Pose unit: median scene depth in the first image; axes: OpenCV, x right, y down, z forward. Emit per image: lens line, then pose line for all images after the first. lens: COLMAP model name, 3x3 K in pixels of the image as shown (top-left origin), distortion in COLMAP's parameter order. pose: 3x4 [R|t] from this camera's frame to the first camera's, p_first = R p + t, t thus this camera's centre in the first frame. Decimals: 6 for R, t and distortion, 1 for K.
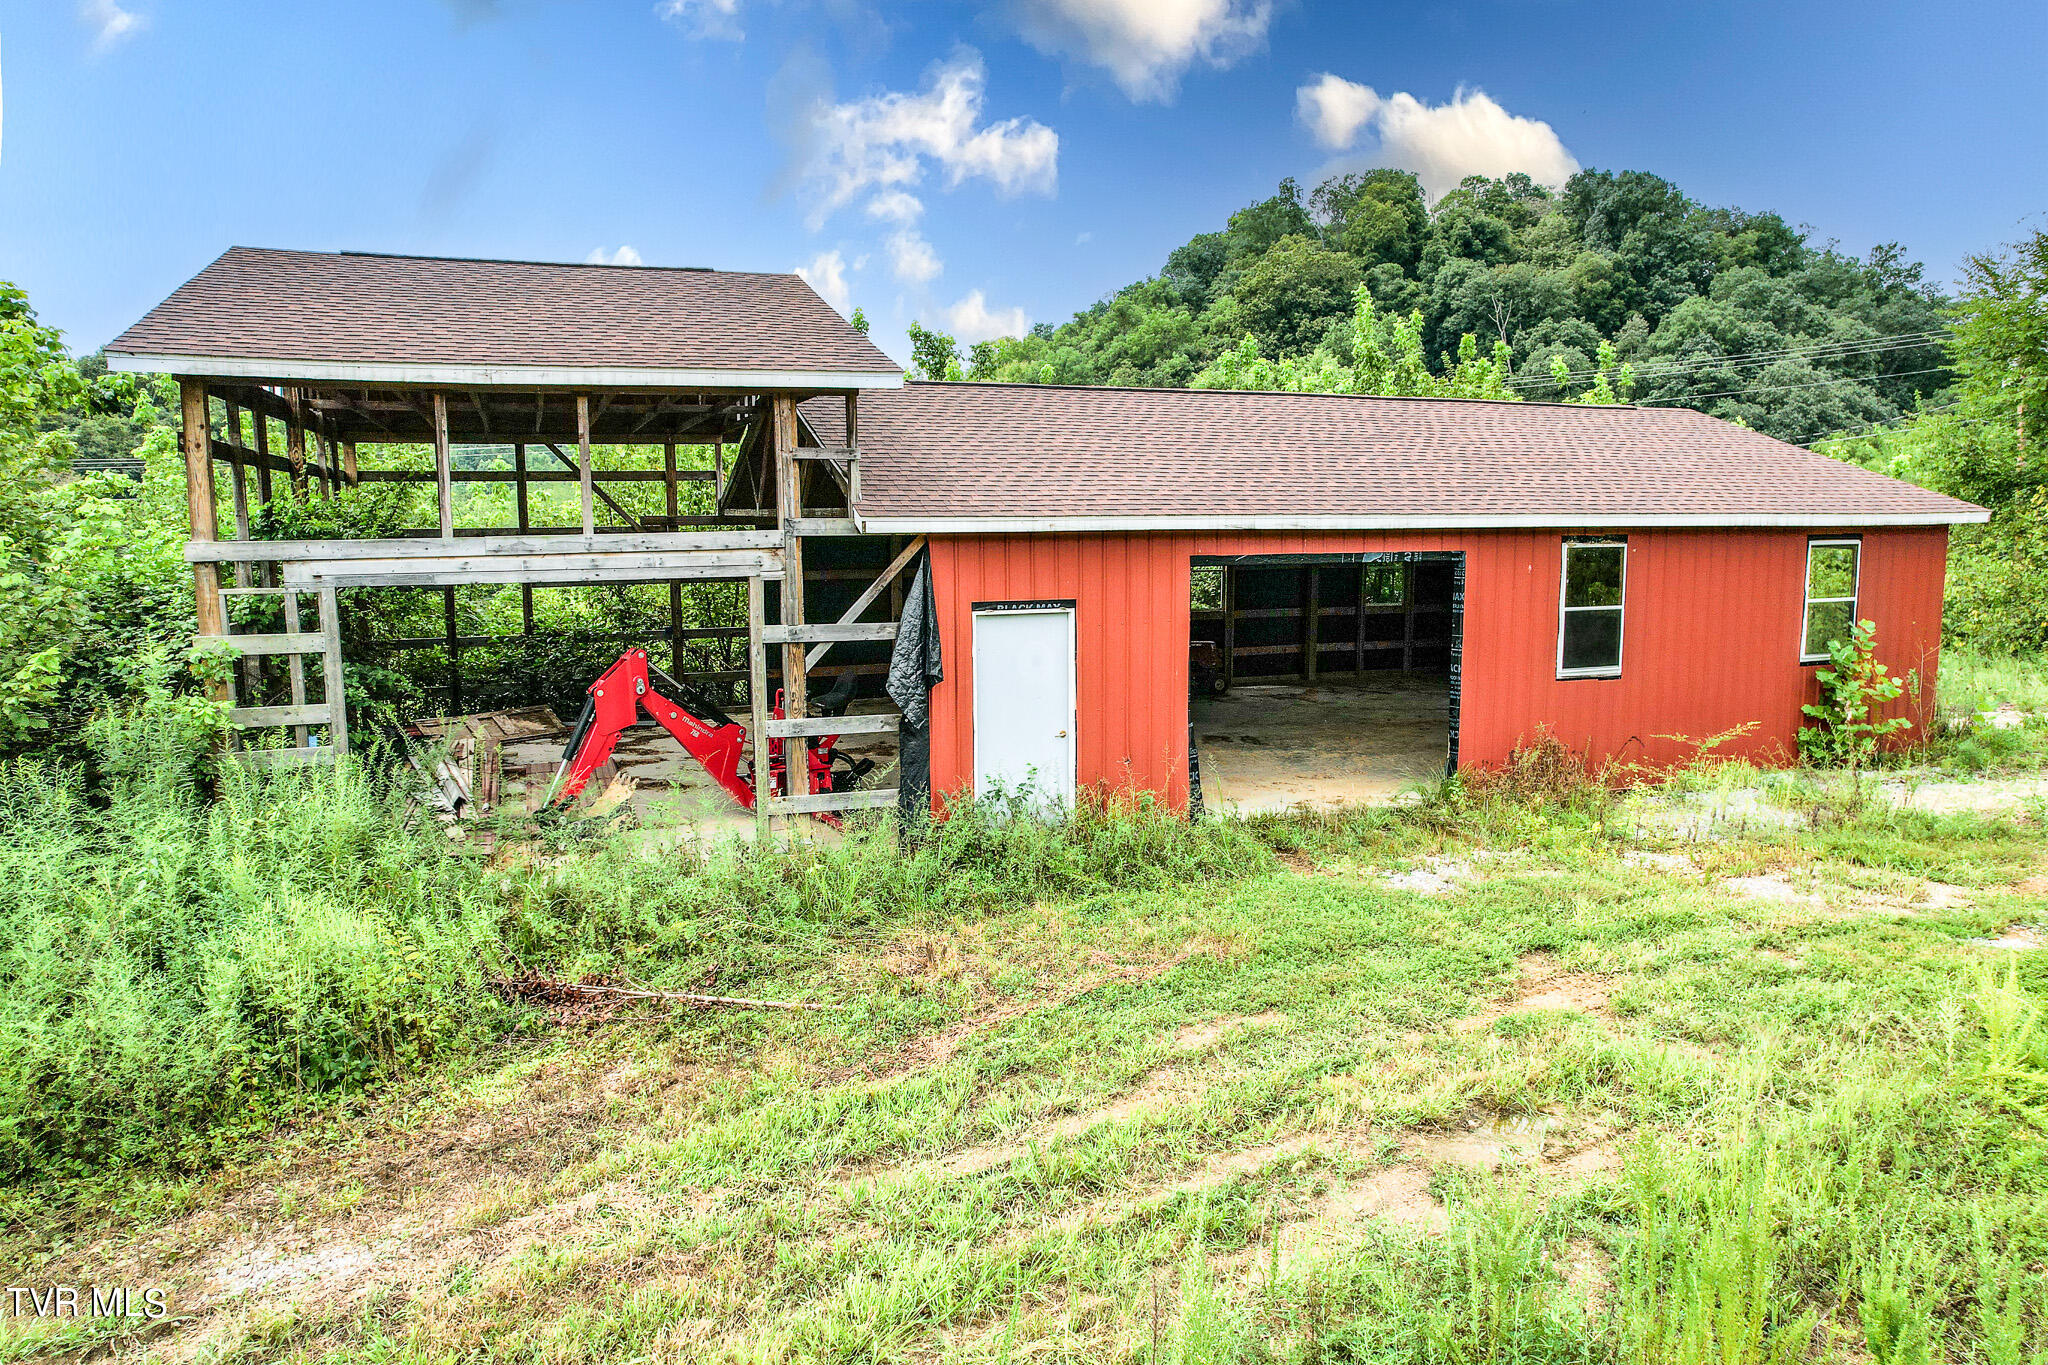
lens RADIAL K [[1297.1, 0, 1030.6], [0, 1297.1, 688.1], [0, 0, 1]] dist [-0.097983, 0.084803]
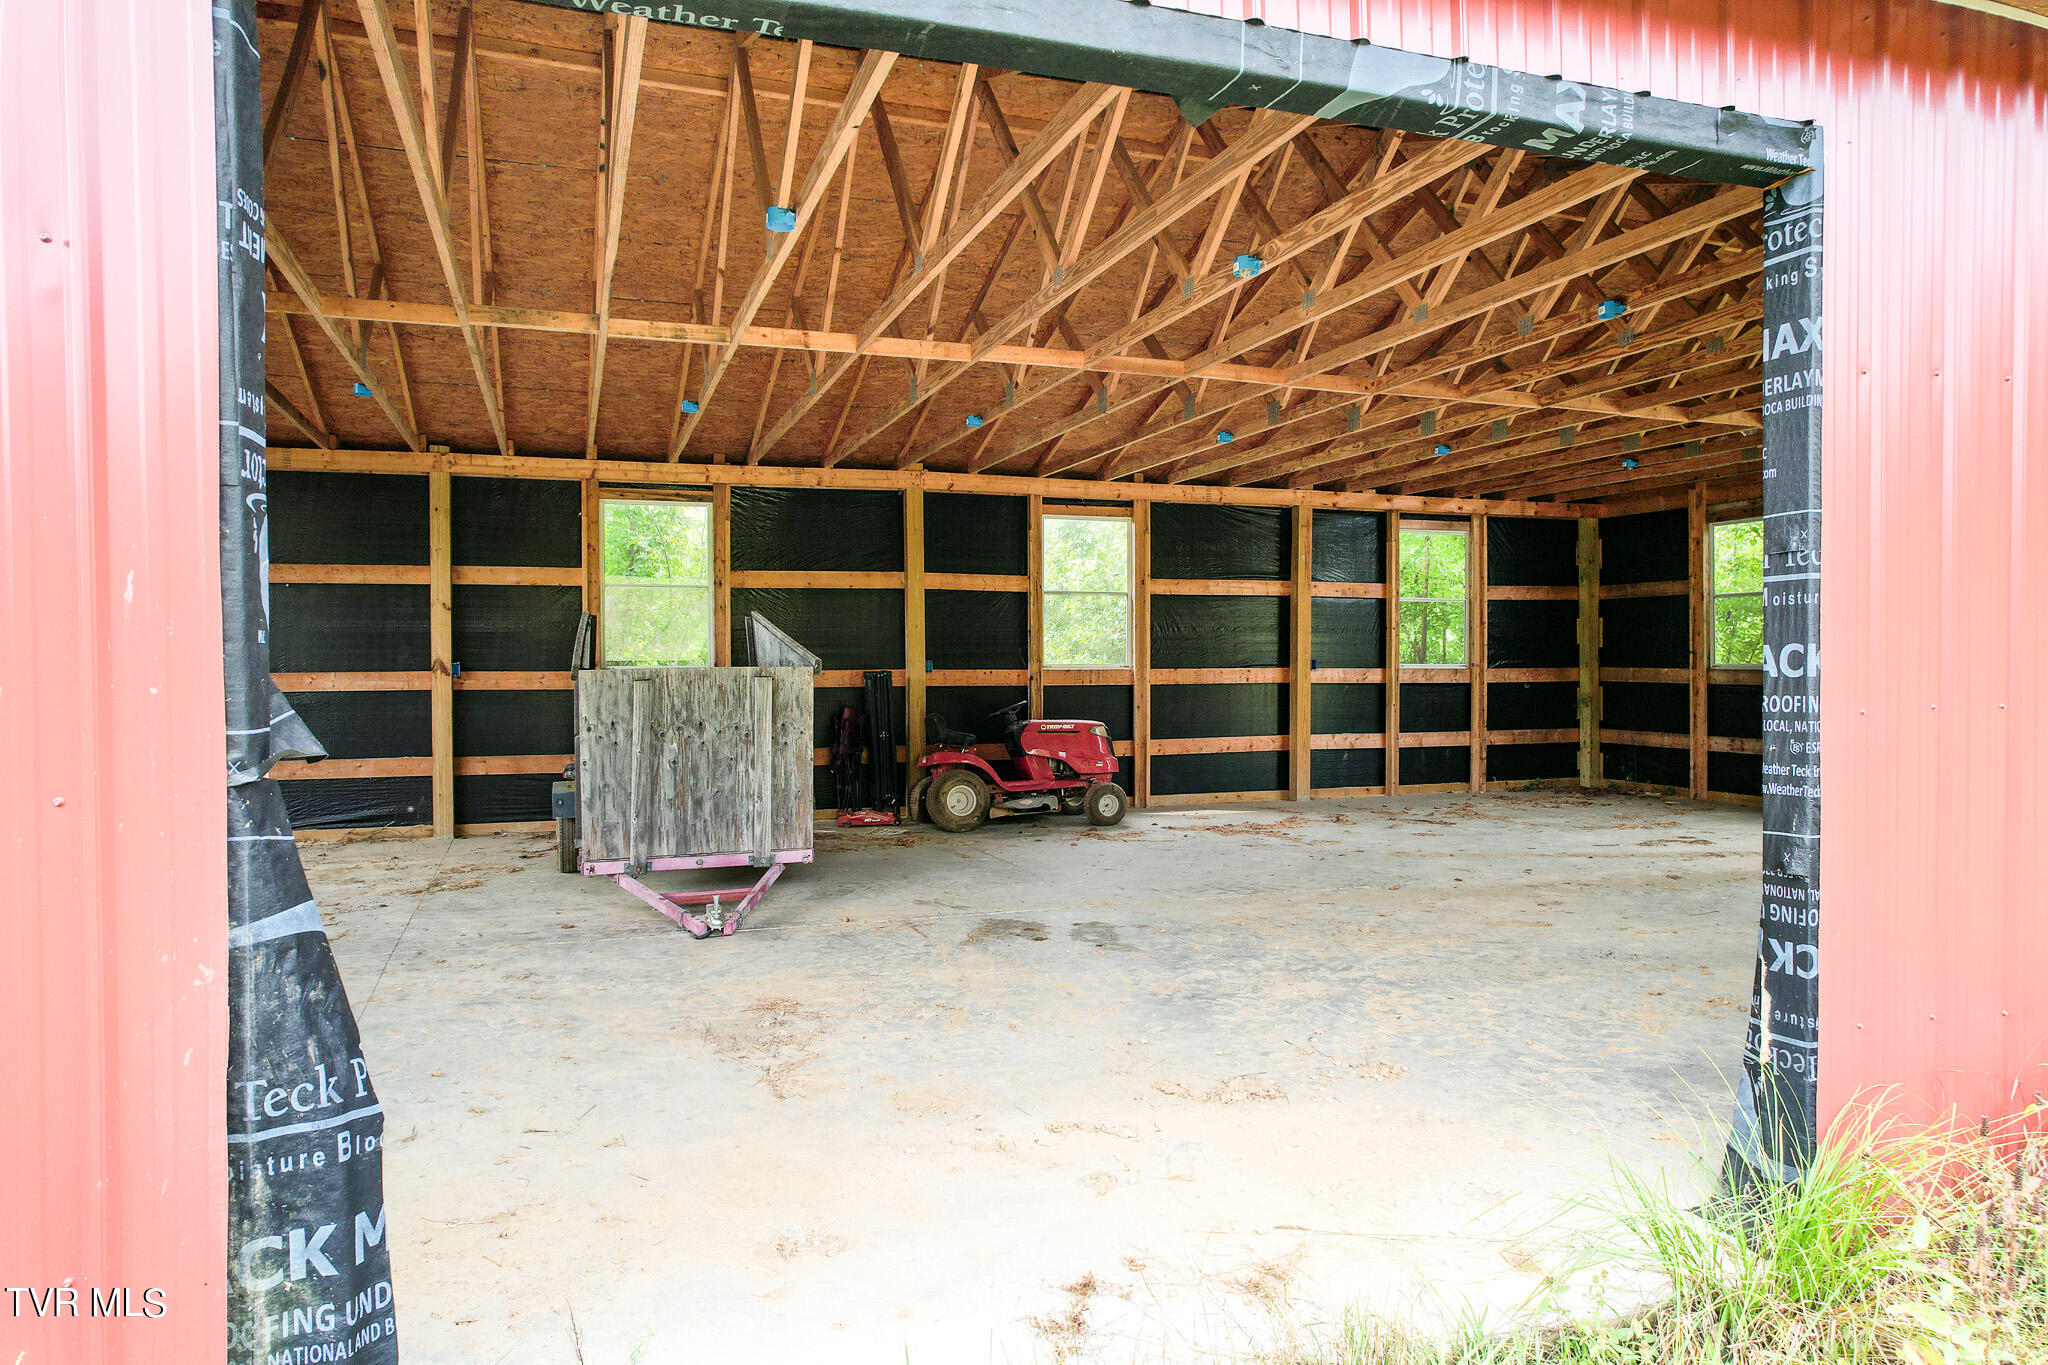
lens RADIAL K [[1297.1, 0, 1030.6], [0, 1297.1, 688.1], [0, 0, 1]] dist [-0.097983, 0.084803]
pose [[0.999525, -0.001553, -0.030792, 0.203937], [-0.001962, 0.993503, -0.113786, 0.014338], [0.030769, 0.113793, 0.993028, 0.770567]]
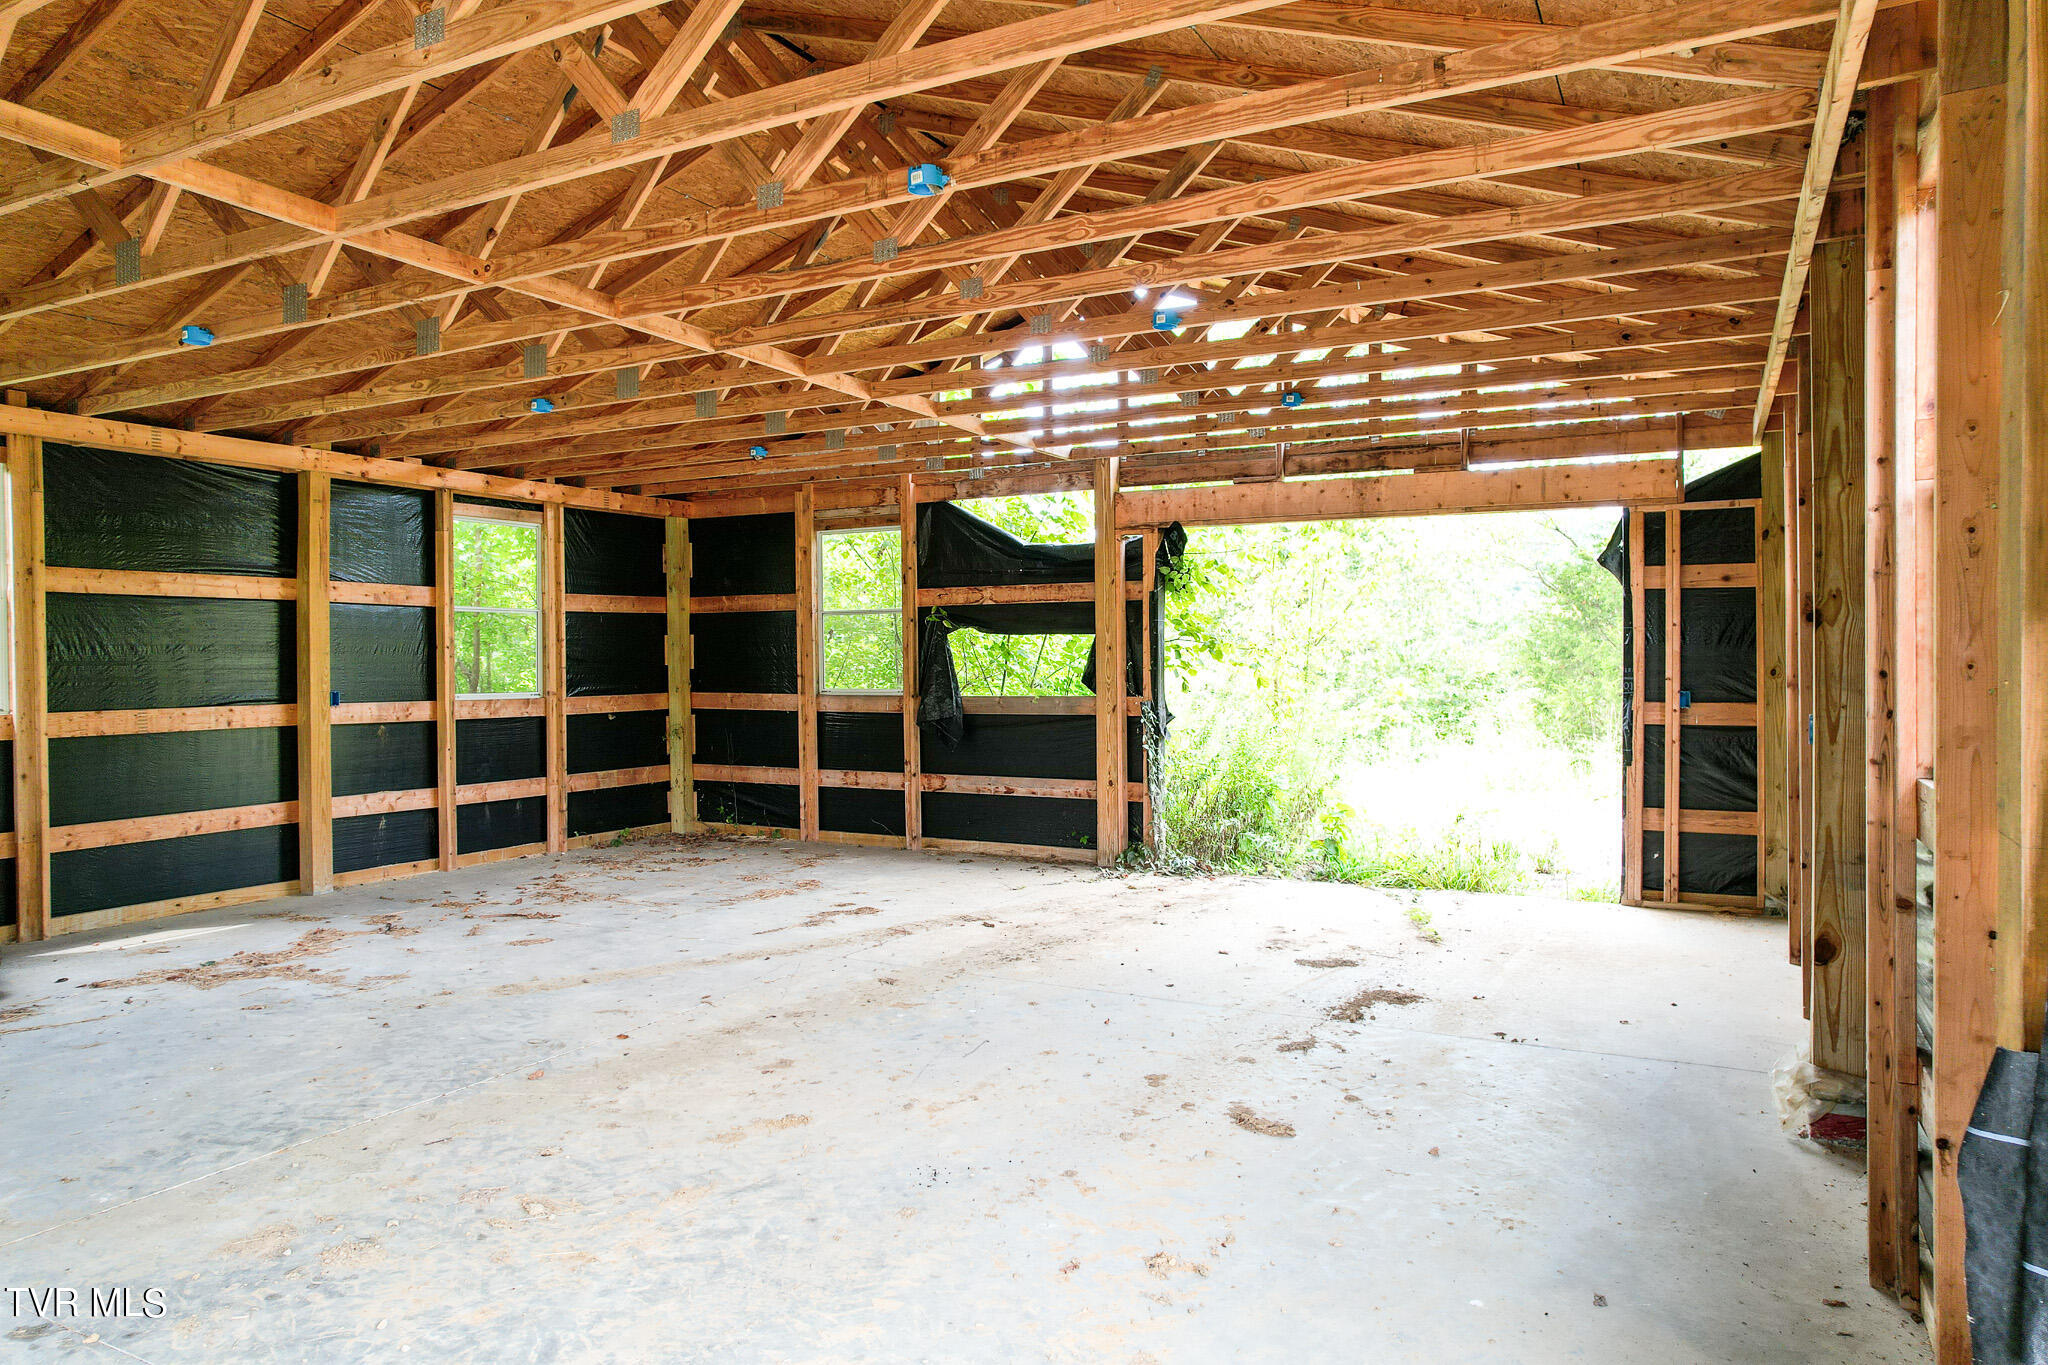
lens RADIAL K [[1297.1, 0, 1030.6], [0, 1297.1, 688.1], [0, 0, 1]] dist [-0.097983, 0.084803]
pose [[0.749746, -0.015936, 0.661534, 0.217739], [0.093090, 0.992308, -0.081599, -0.027841], [-0.655145, 0.122761, 0.745462, 0.982346]]
